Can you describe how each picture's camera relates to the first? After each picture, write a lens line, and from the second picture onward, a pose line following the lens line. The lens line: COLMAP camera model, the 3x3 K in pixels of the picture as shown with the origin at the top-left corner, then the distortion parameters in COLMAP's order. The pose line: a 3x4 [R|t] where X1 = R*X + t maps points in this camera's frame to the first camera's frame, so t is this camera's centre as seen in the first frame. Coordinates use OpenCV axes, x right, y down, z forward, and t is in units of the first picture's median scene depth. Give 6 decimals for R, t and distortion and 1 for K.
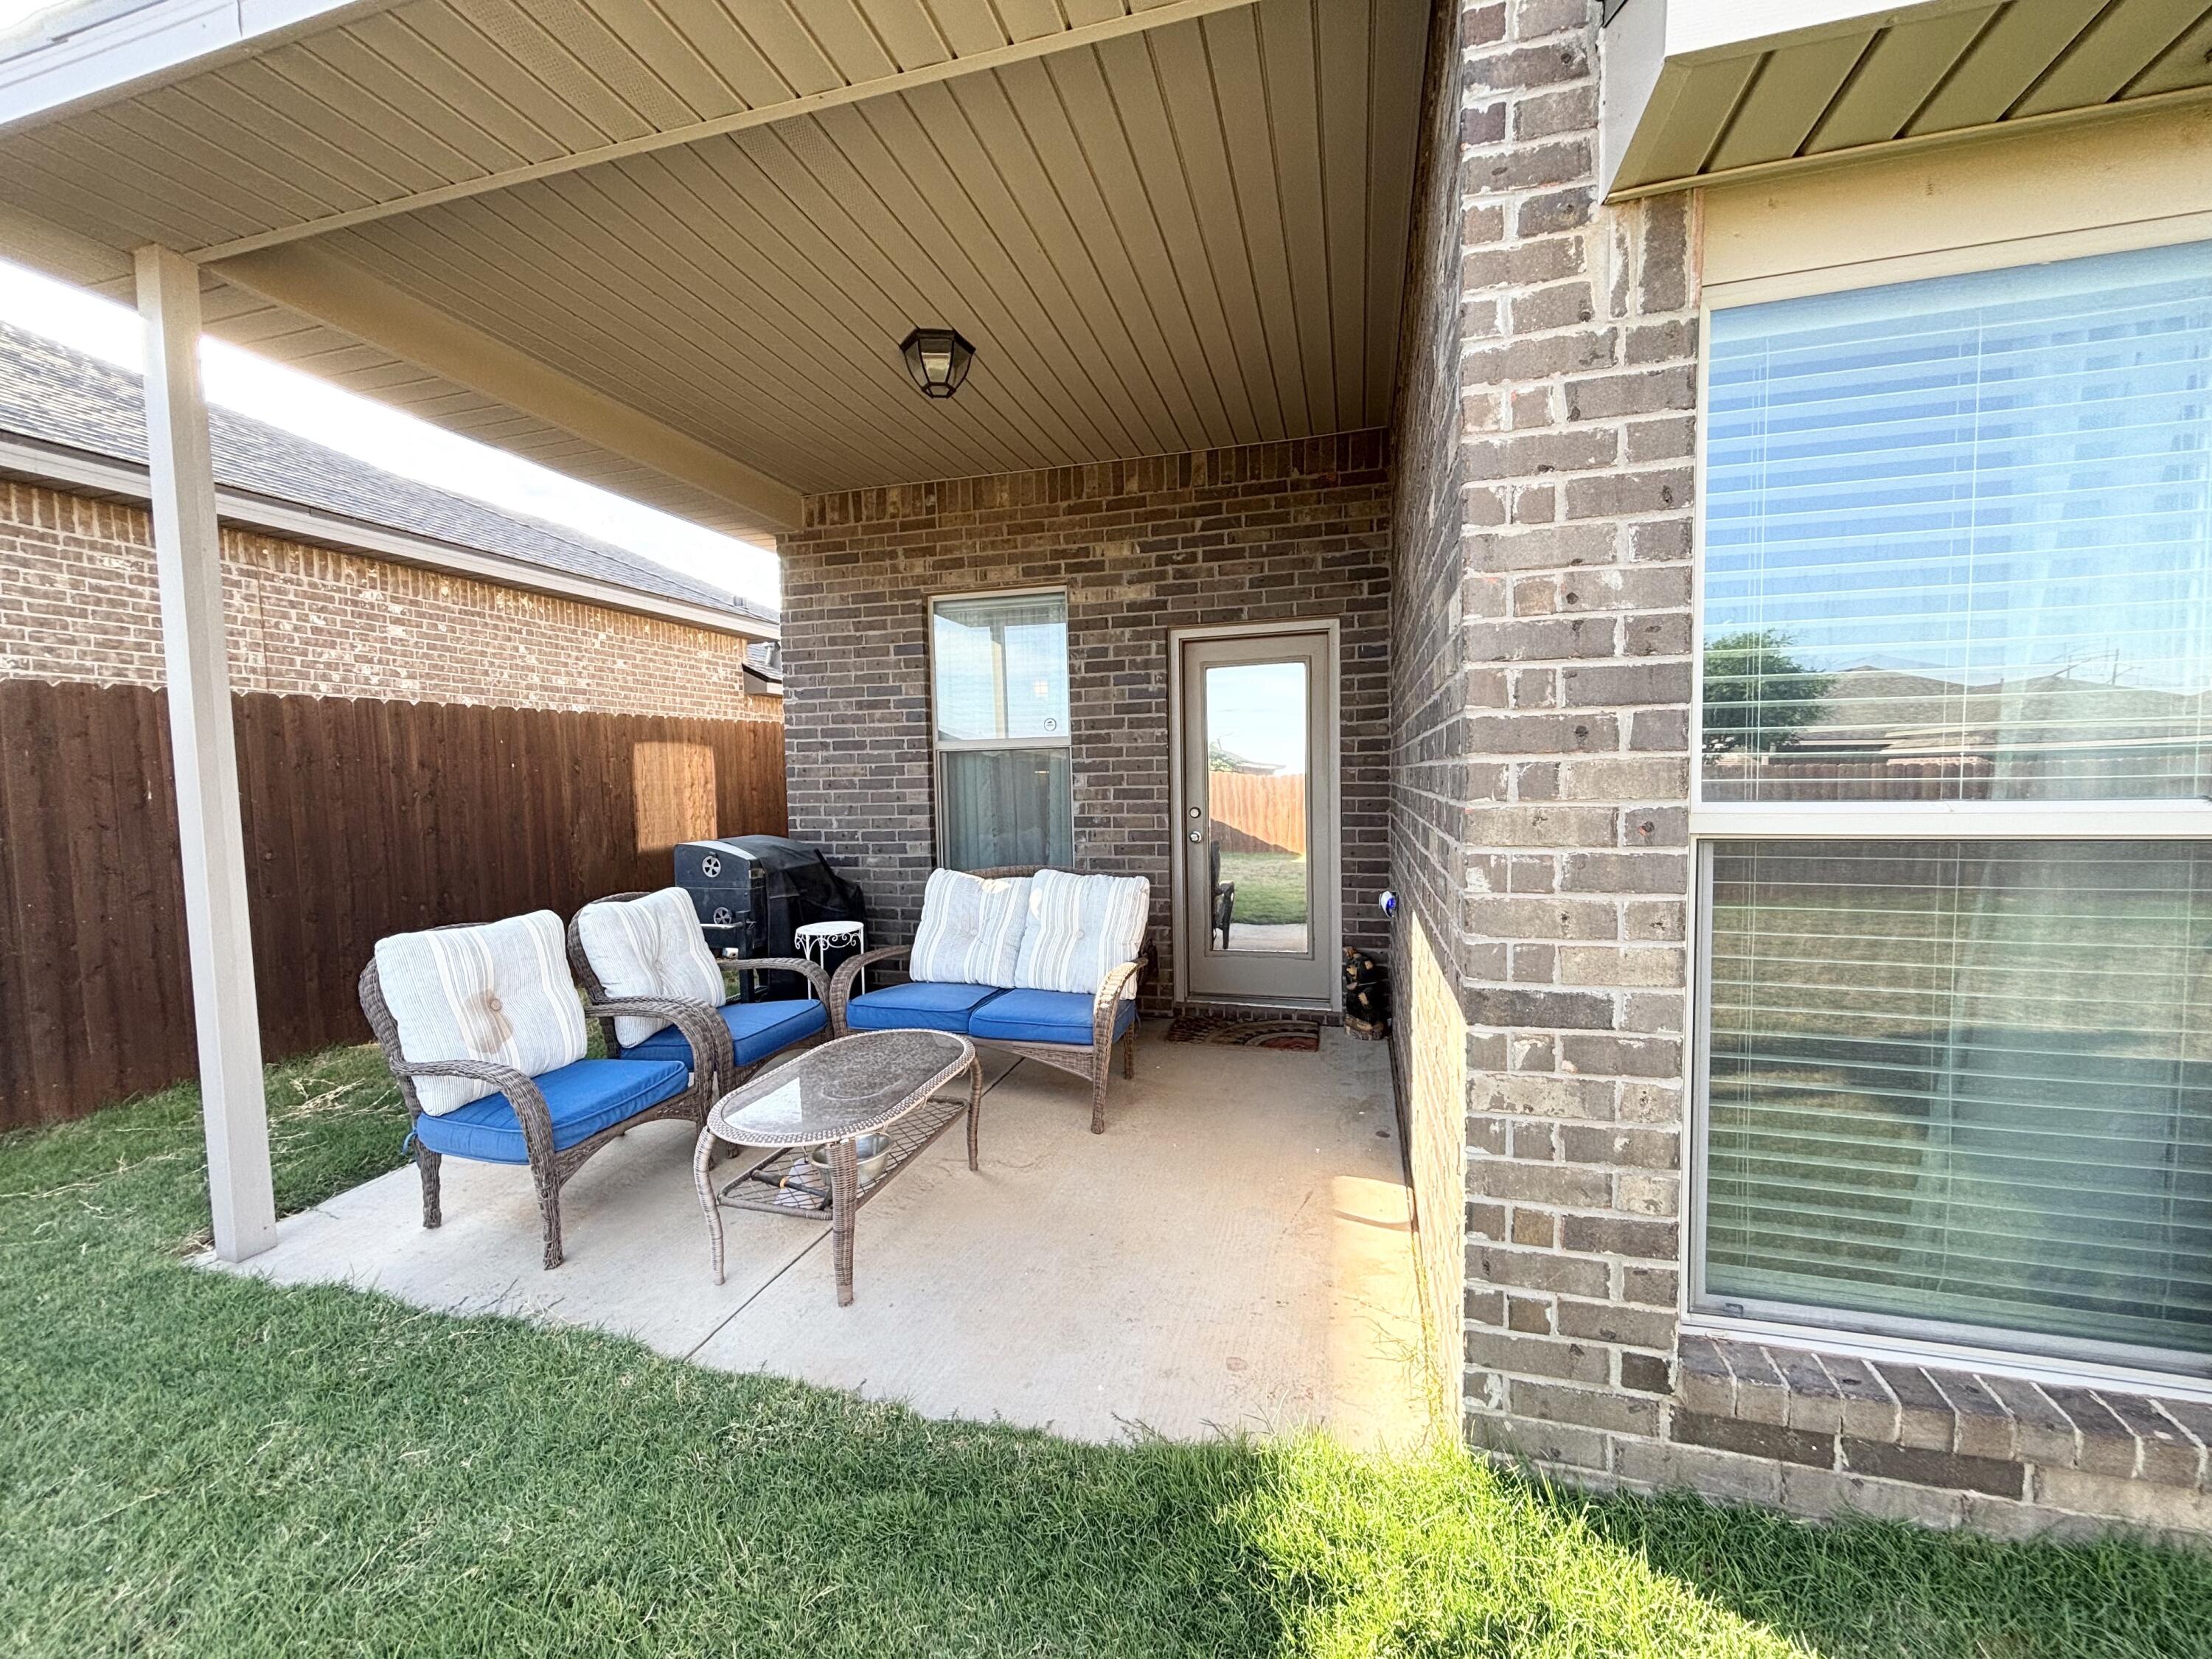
lens RADIAL K [[887.4, 0, 1107.7], [0, 887.4, 829.0], [0, 0, 1]] dist [-0.001277, -0.000136]
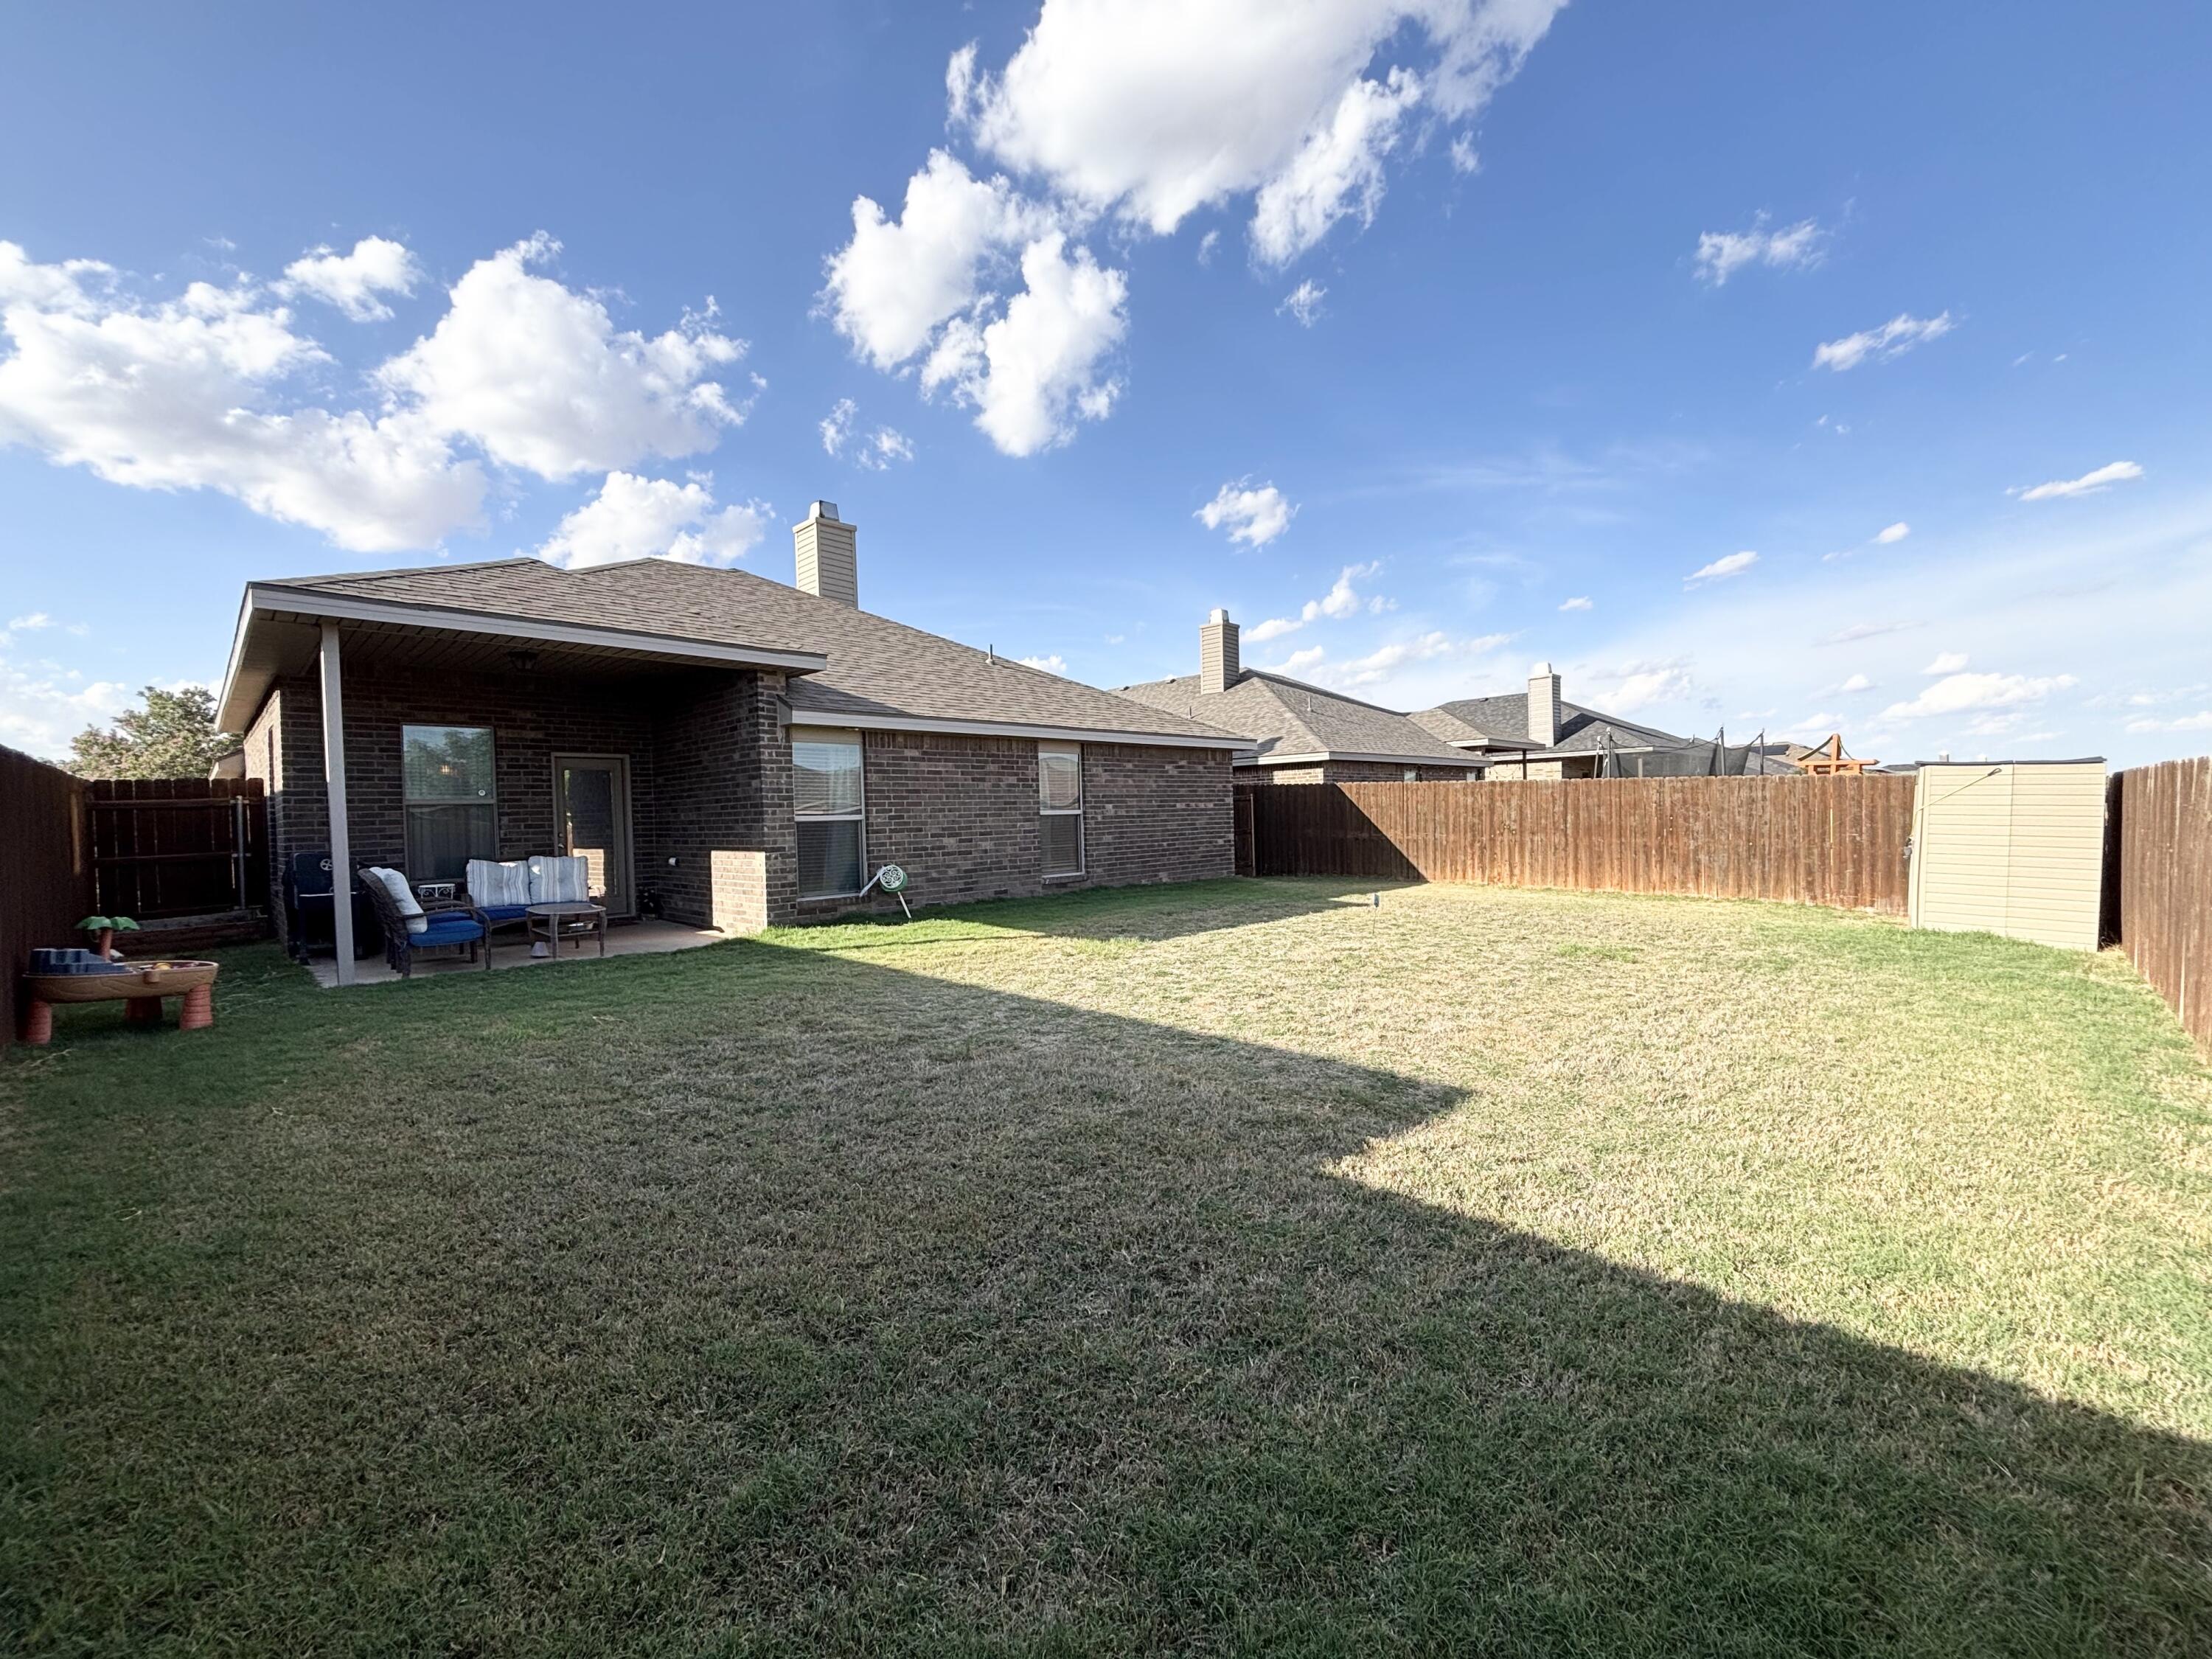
lens RADIAL K [[887.4, 0, 1107.7], [0, 887.4, 829.0], [0, 0, 1]] dist [-0.001277, -0.000136]
pose [[0.466618, -0.010694, 0.884394, -1.253769], [0.068851, 0.997332, -0.024268, 0.118923], [-0.881775, 0.072215, 0.466109, -1.263451]]
